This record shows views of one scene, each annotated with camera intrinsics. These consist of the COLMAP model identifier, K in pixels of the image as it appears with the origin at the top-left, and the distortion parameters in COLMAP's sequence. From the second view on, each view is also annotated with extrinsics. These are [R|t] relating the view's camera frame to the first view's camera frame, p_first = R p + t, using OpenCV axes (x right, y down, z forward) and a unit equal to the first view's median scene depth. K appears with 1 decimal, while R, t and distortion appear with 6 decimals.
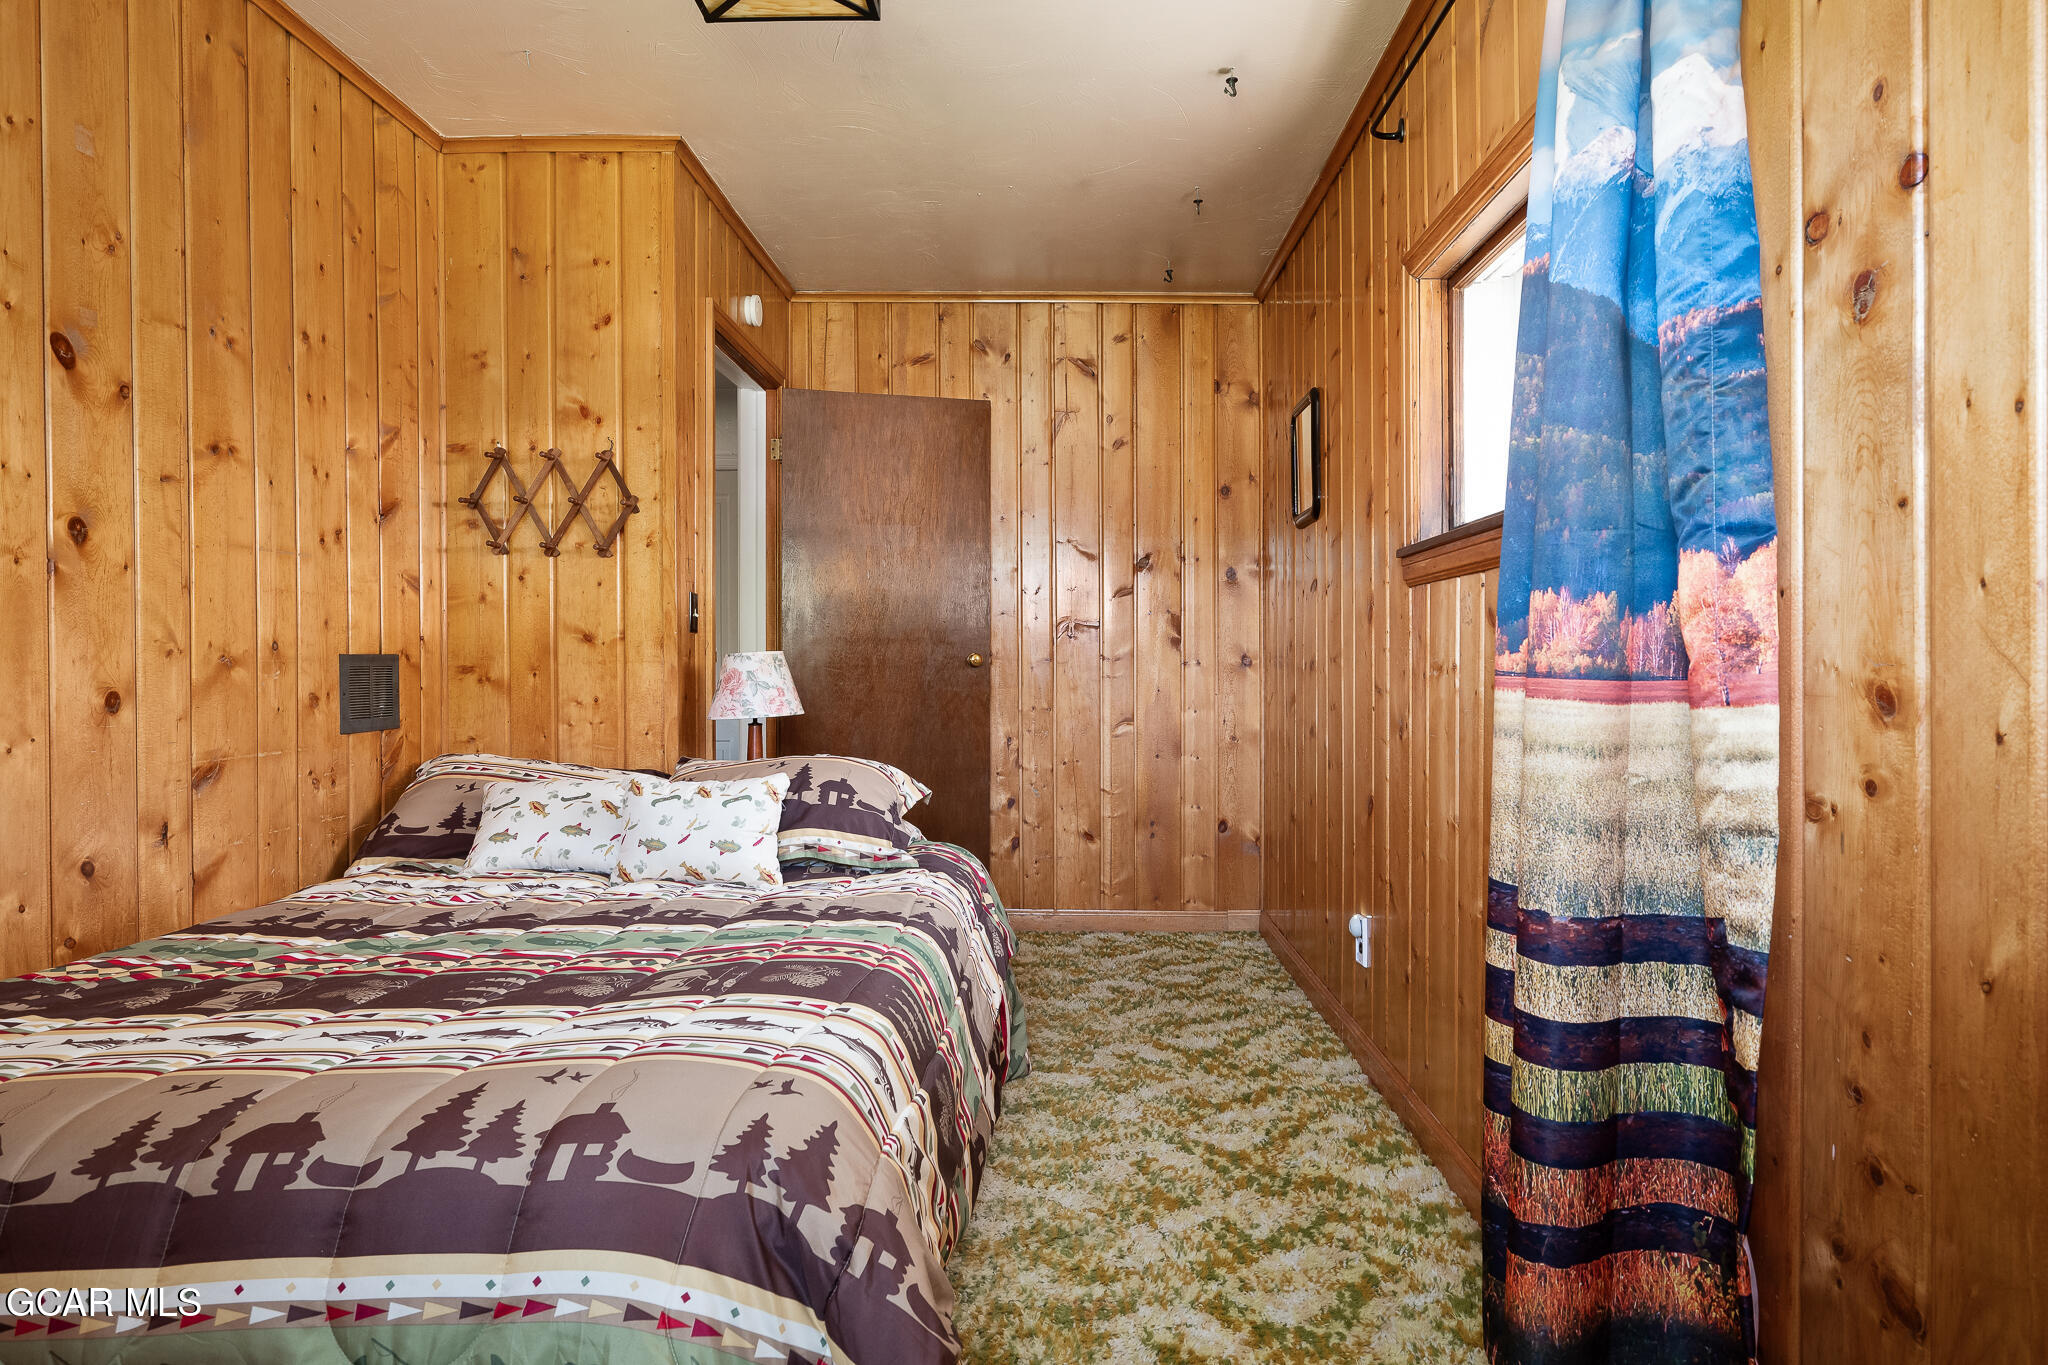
lens RADIAL K [[1165.2, 0, 1021.3], [0, 1165.2, 675.6], [0, 0, 1]] dist [0.000387, -0.000236]
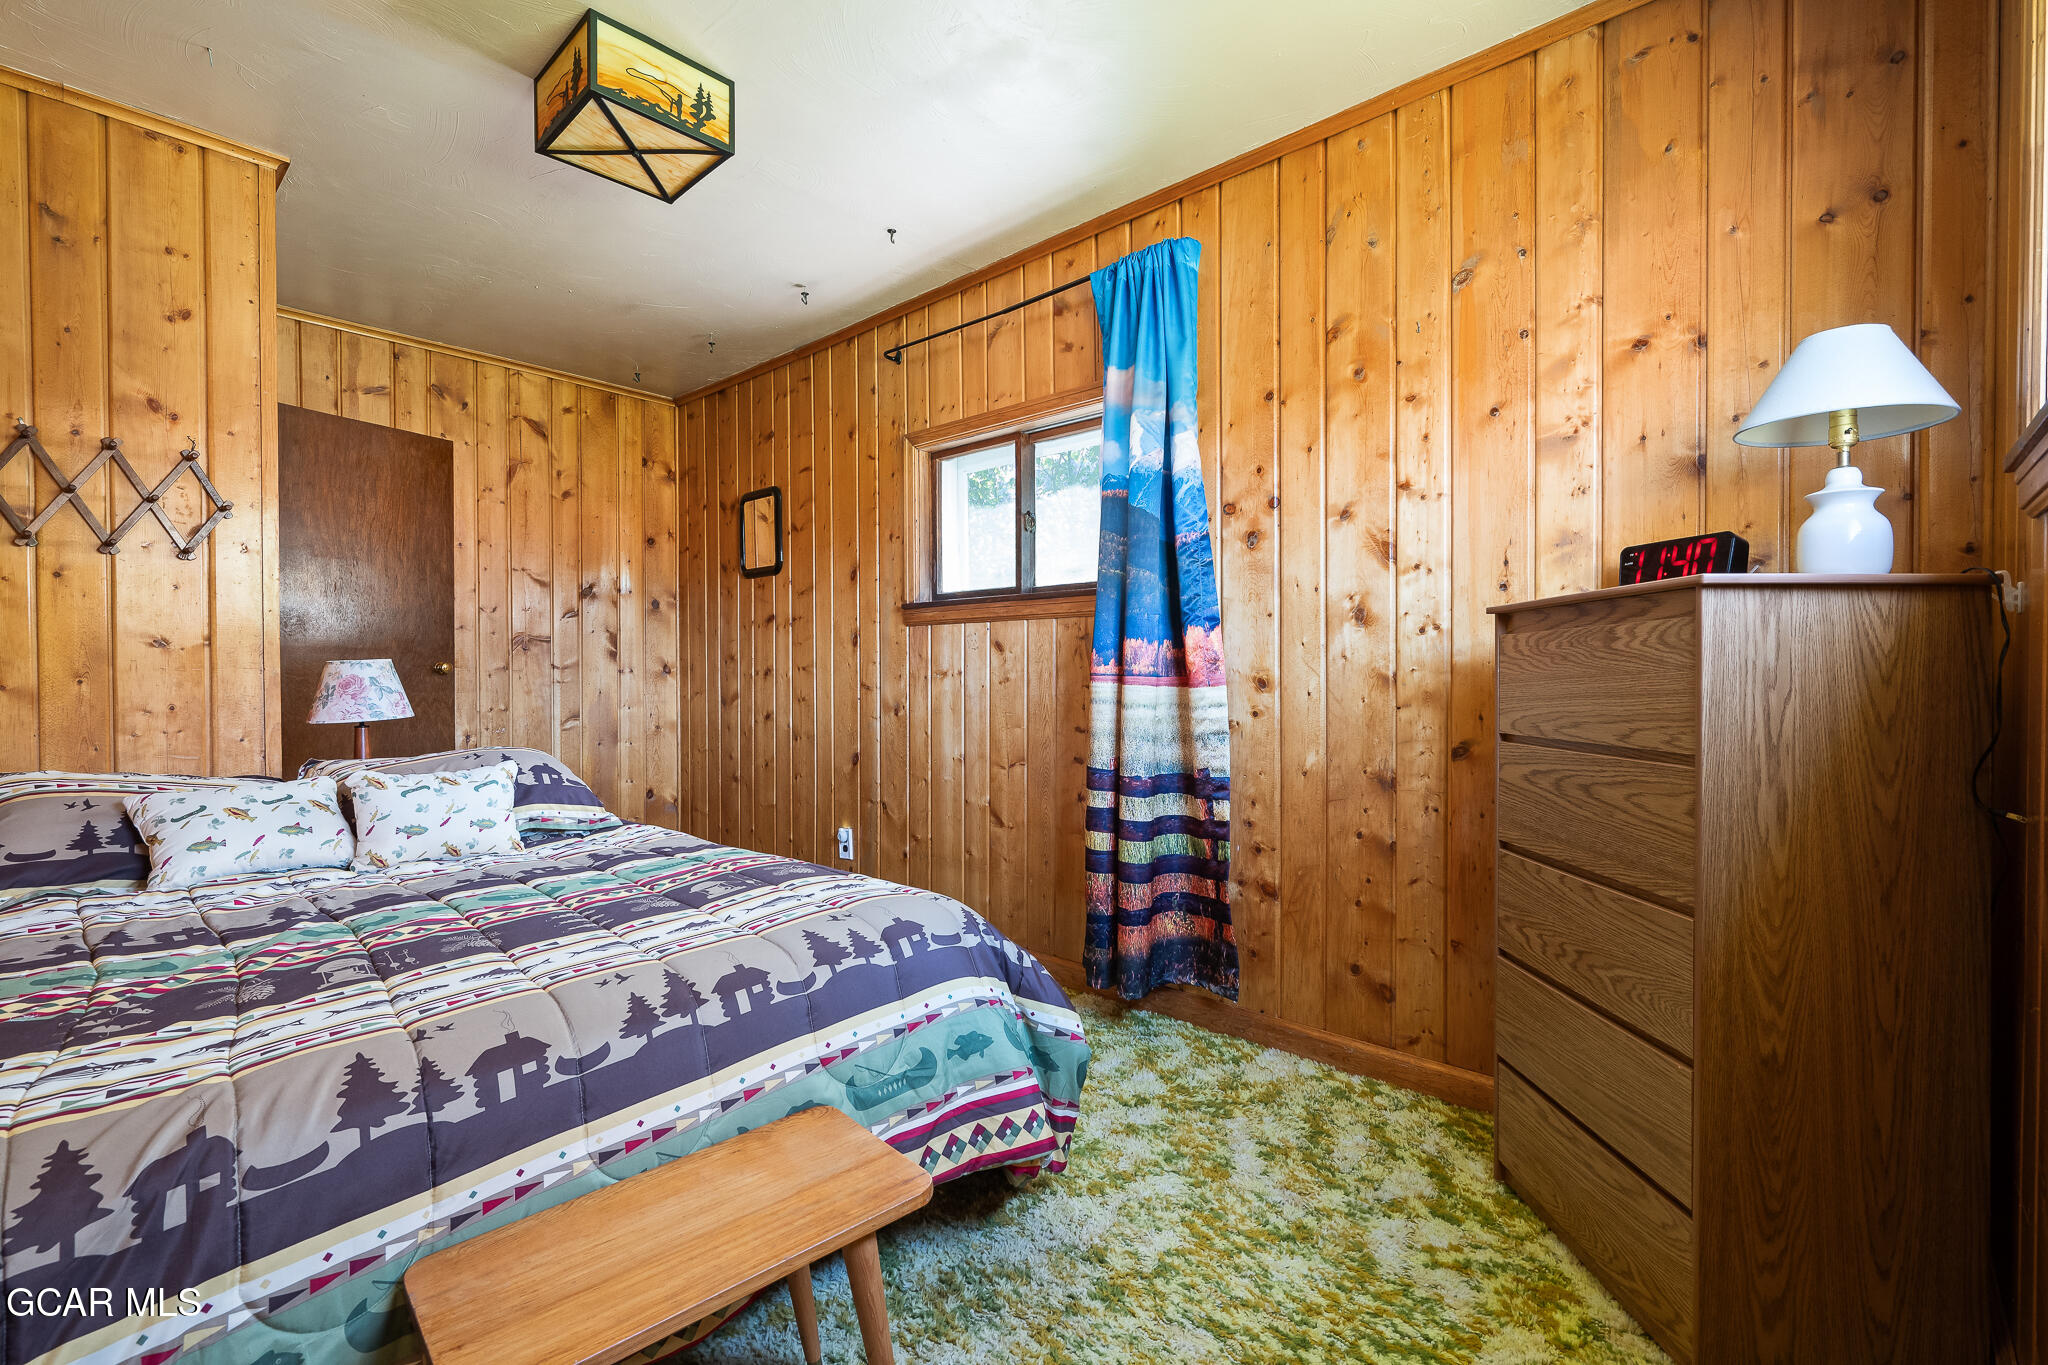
lens RADIAL K [[920.9, 0, 1024.0], [0, 920.9, 682.5], [0, 0, 1]] dist [-0.000330, -0.000098]
pose [[0.668370, -0.007787, 0.743788, -0.474300], [0.007708, 0.999964, 0.003542, 0.002786], [-0.743789, 0.003366, 0.668406, -0.028514]]
